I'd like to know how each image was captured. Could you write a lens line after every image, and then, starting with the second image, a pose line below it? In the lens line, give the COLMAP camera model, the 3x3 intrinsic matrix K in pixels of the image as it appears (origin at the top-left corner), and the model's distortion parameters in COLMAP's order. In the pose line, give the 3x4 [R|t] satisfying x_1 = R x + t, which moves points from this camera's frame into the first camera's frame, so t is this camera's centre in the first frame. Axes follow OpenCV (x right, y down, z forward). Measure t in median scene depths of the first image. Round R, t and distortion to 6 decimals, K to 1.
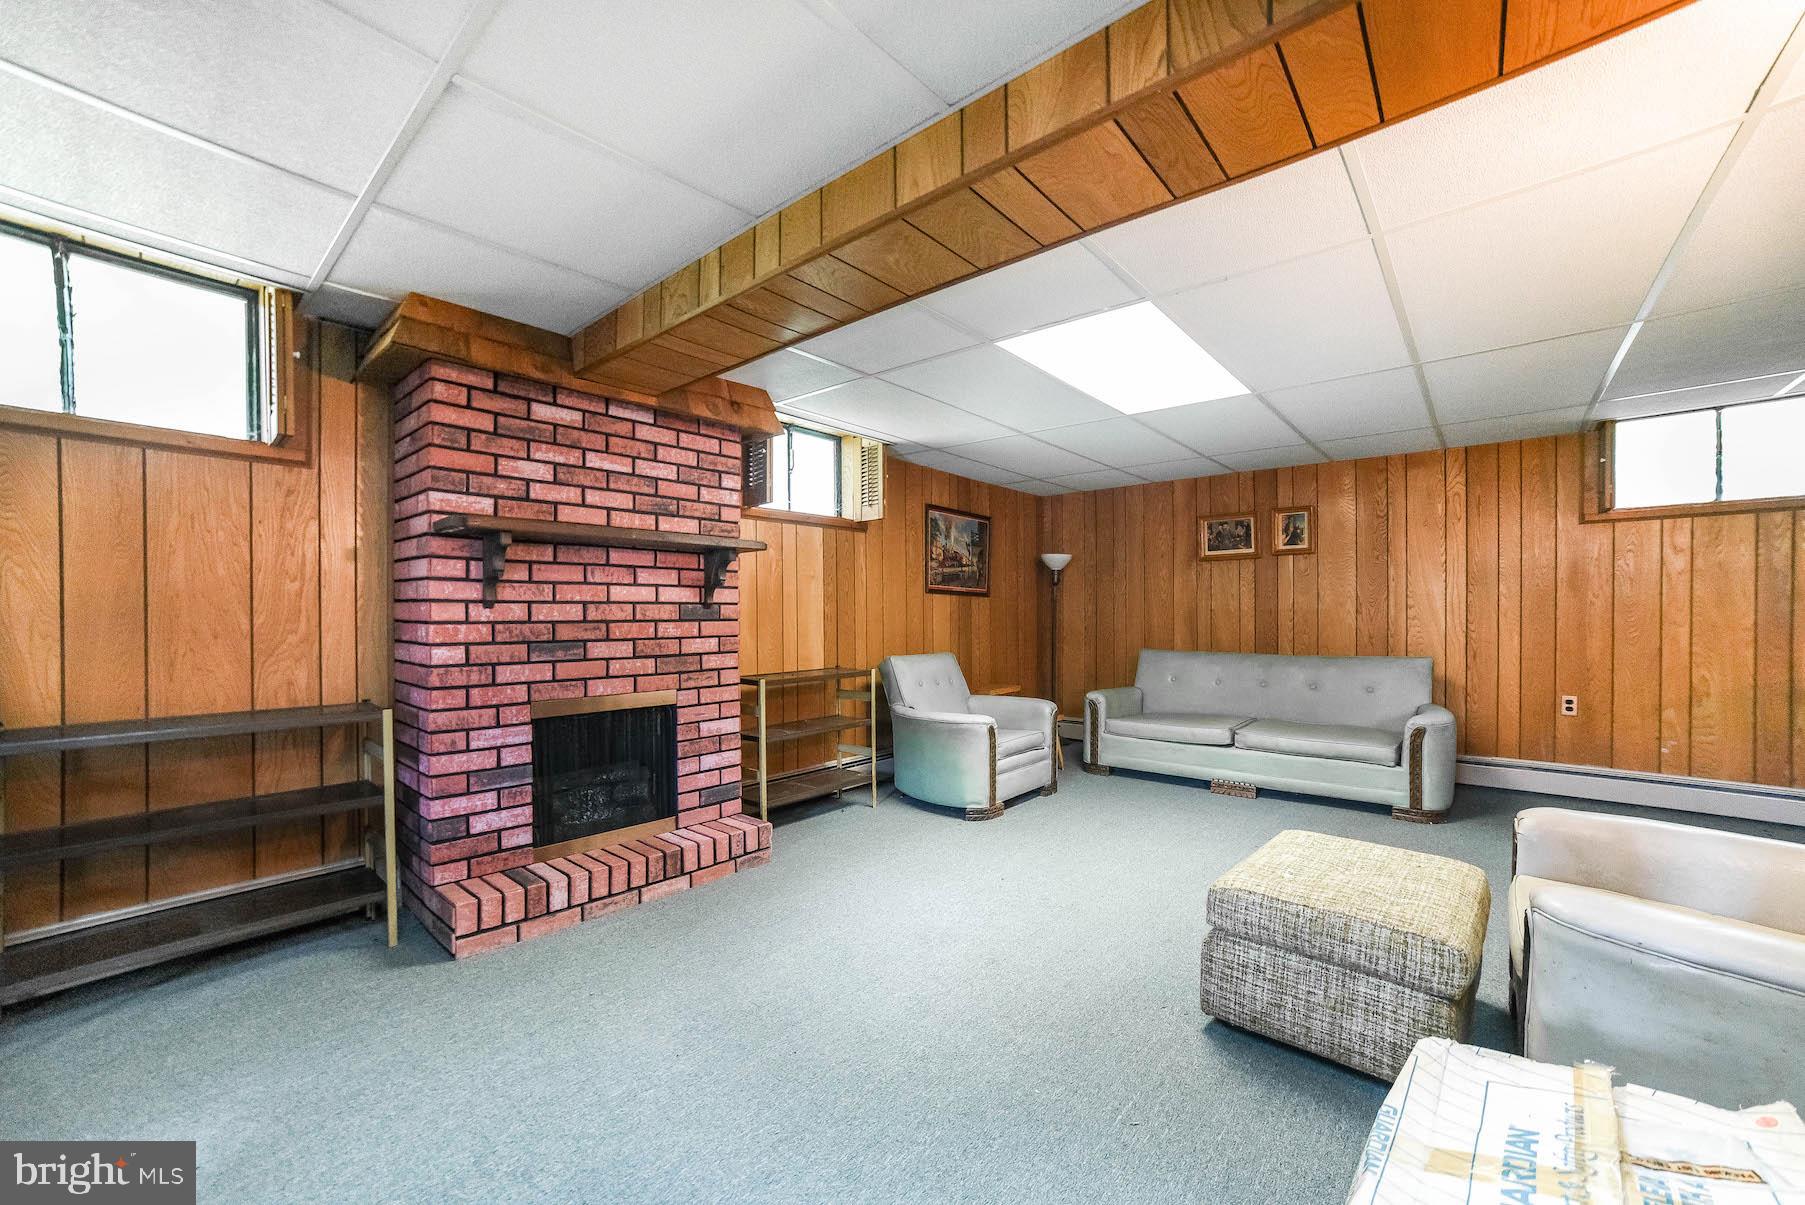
lens RADIAL K [[733.7, 0, 907.8], [0, 733.7, 621.8], [0, 0, 1]] dist [-0.083710, 0.039480]
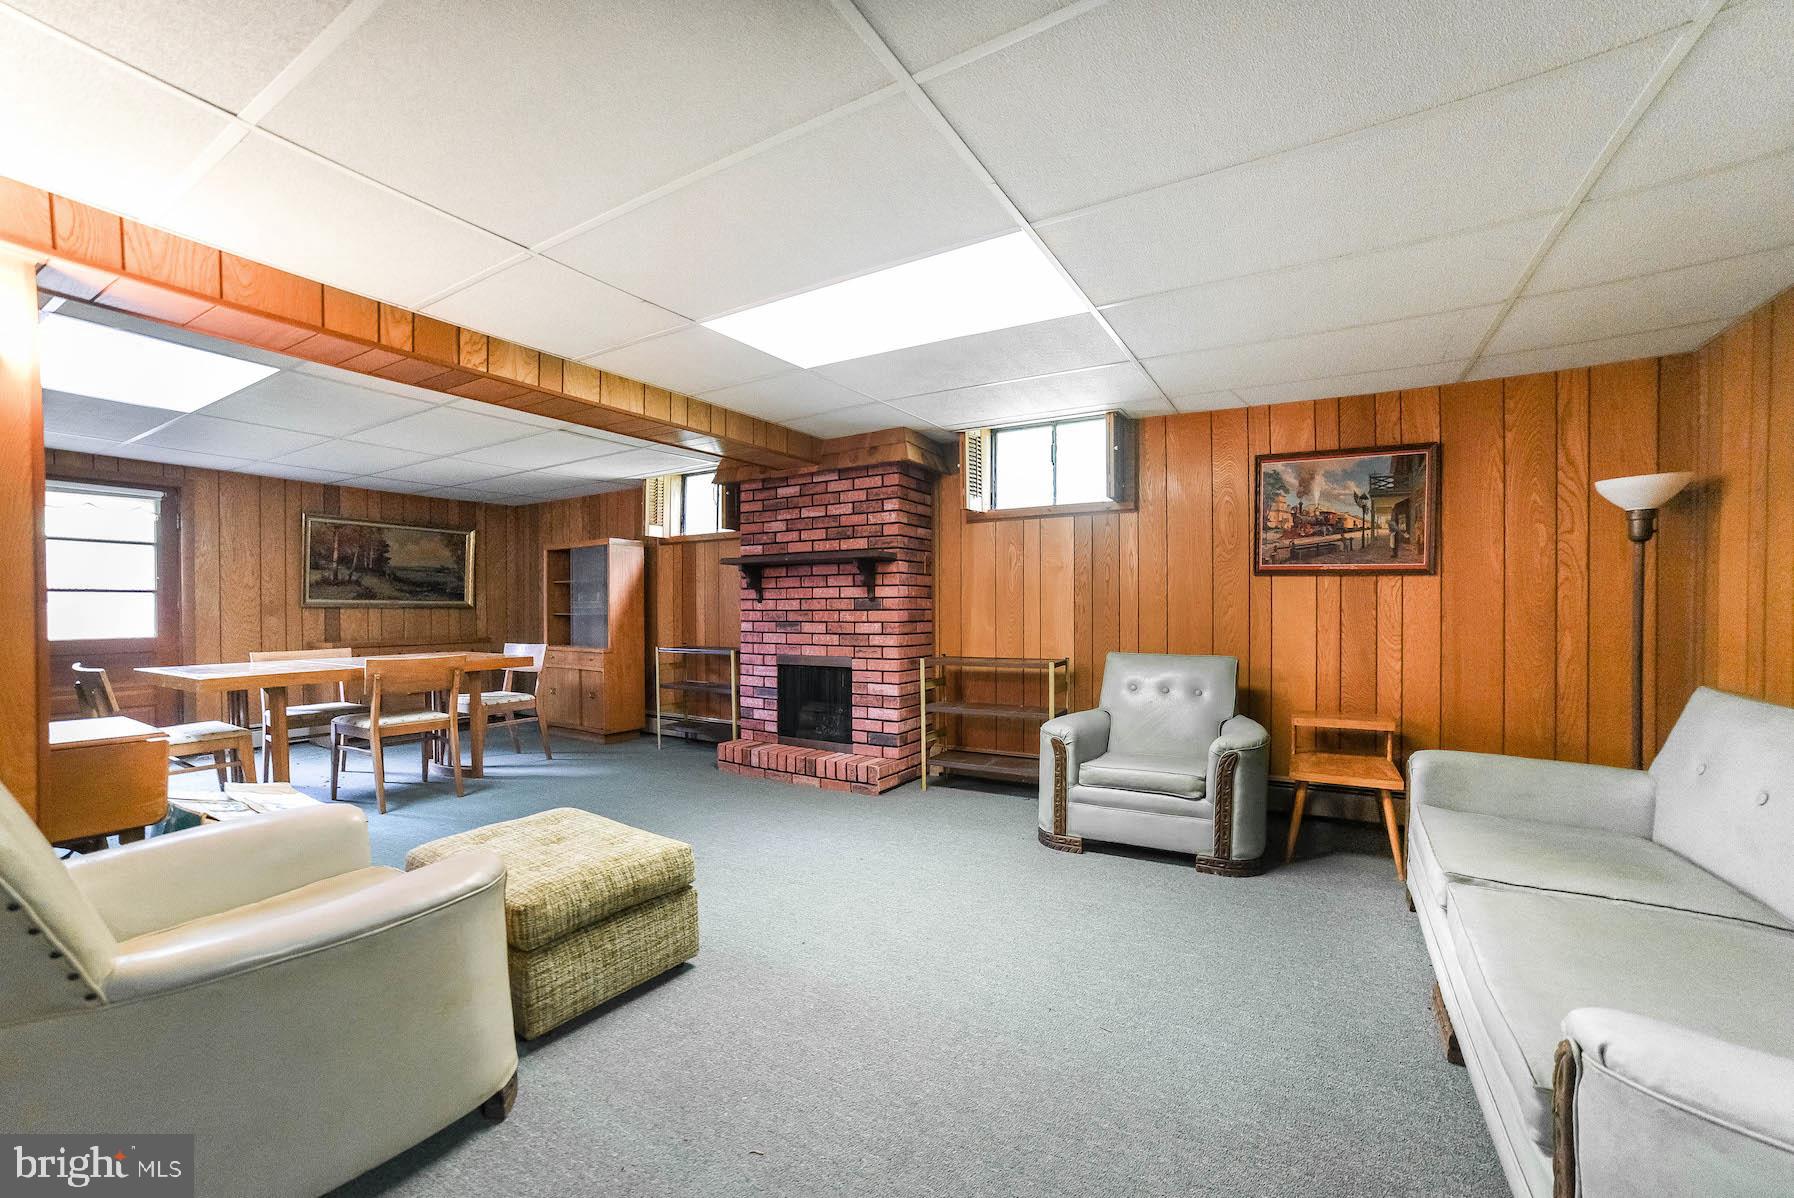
lens RADIAL K [[729.2, 0, 902.3], [0, 729.2, 618.2], [0, 0, 1]] dist [-0.083710, 0.039480]
pose [[0.146393, 0.016453, -0.989090, 1.156287], [-0.005976, 0.999858, 0.015747, -0.009151], [0.989208, 0.003605, 0.146471, 0.903052]]
